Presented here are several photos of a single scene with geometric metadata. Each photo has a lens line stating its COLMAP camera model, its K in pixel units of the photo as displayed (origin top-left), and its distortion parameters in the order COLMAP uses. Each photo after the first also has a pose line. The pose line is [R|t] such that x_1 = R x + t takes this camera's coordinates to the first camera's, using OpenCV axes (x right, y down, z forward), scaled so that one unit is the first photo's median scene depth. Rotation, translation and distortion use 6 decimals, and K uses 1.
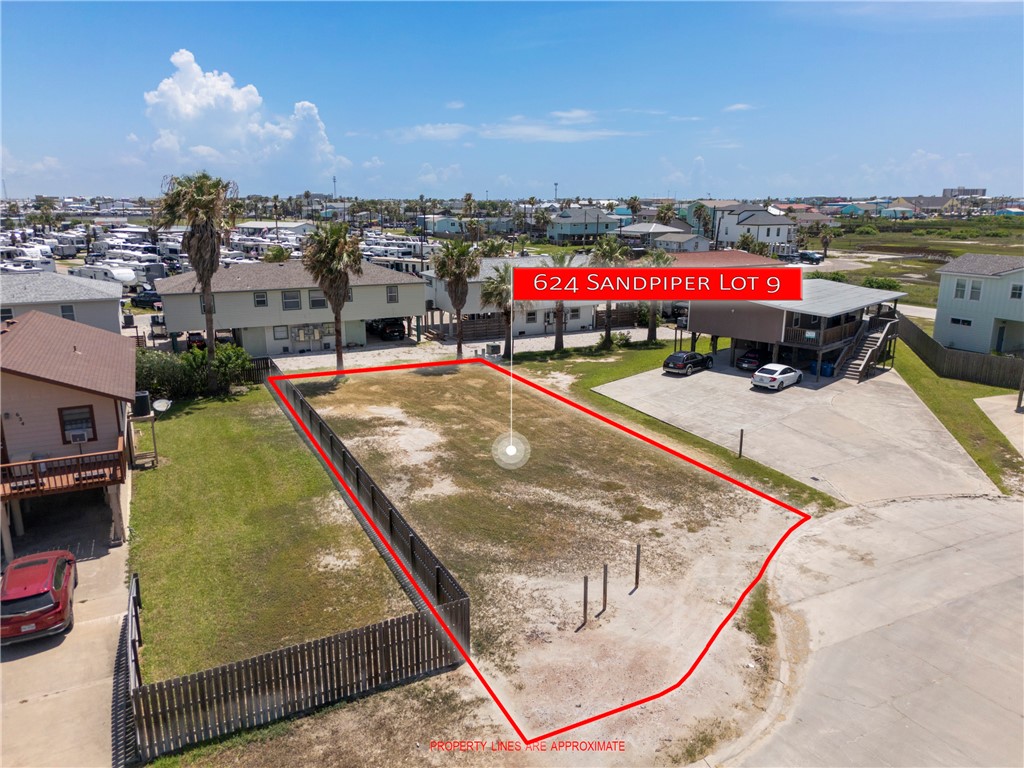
lens RADIAL K [[729.7, 0, 508.8], [0, 729.7, 380.3], [0, 0, 1]] dist [0.077404, -0.086533]
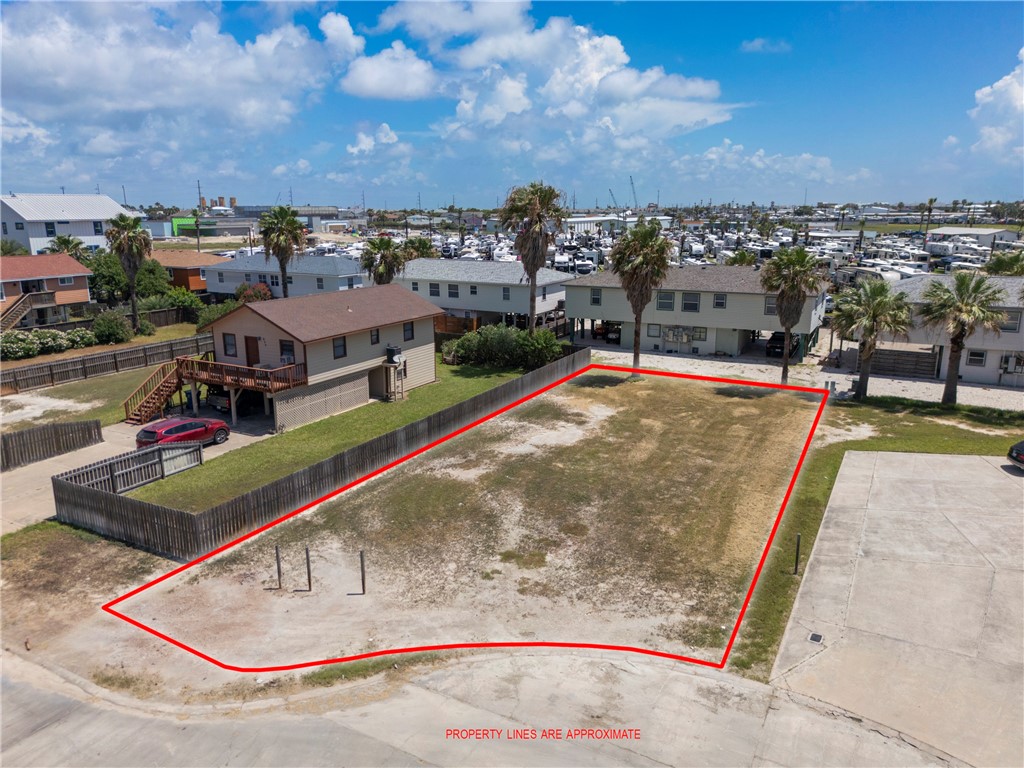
lens RADIAL K [[720.5, 0, 510.2], [0, 720.5, 385.9], [0, 0, 1]] dist [0.074312, -0.078329]
pose [[0.568837, 0.193616, -0.799336, 0.656820], [-0.191255, 0.976392, 0.100399, -0.081725], [0.799904, 0.095766, 0.592438, 0.360589]]
